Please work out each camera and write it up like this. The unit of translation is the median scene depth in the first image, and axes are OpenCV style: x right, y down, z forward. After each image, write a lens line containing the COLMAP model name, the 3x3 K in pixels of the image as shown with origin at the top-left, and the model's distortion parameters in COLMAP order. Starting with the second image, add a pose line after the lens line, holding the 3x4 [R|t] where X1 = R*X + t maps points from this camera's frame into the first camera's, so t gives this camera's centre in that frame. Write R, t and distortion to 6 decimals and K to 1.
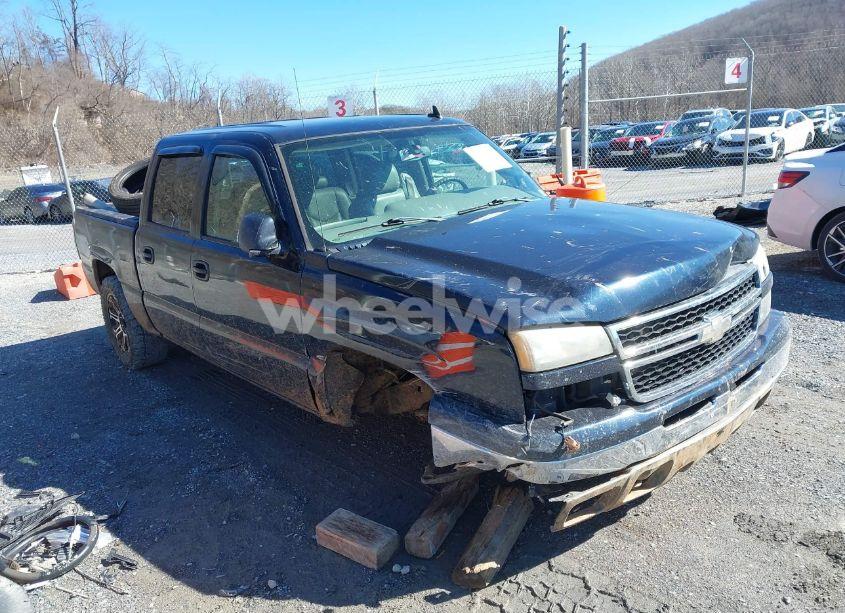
lens RADIAL K [[656.7, 0, 426.3], [0, 656.7, 332.9], [0, 0, 1]] dist [0.000285, -0.008338]
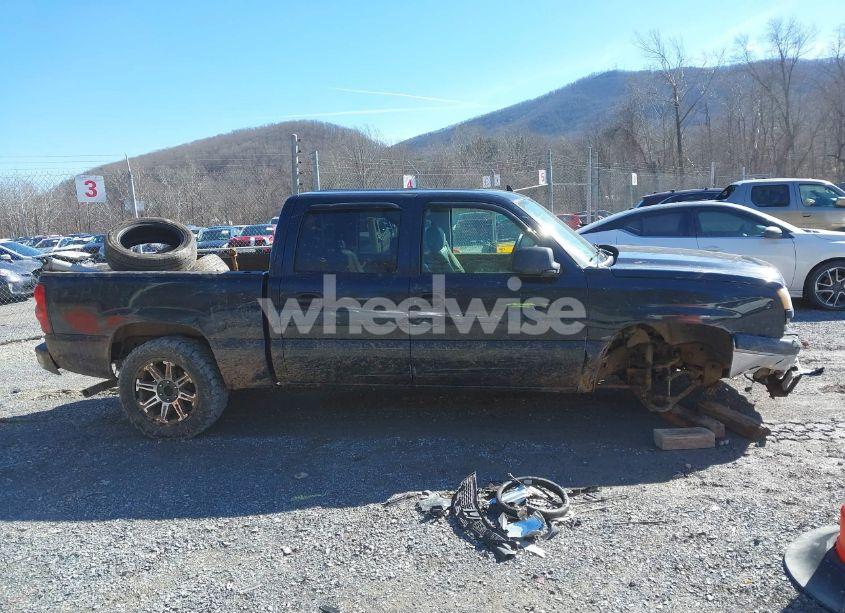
lens RADIAL K [[656.7, 0, 426.3], [0, 656.7, 332.9], [0, 0, 1]] dist [0.000285, -0.008338]
pose [[0.749698, -0.067697, 0.658309, -0.400852], [0.170754, 0.980859, -0.093592, 0.027035], [-0.639372, 0.182575, 0.746907, 0.036854]]
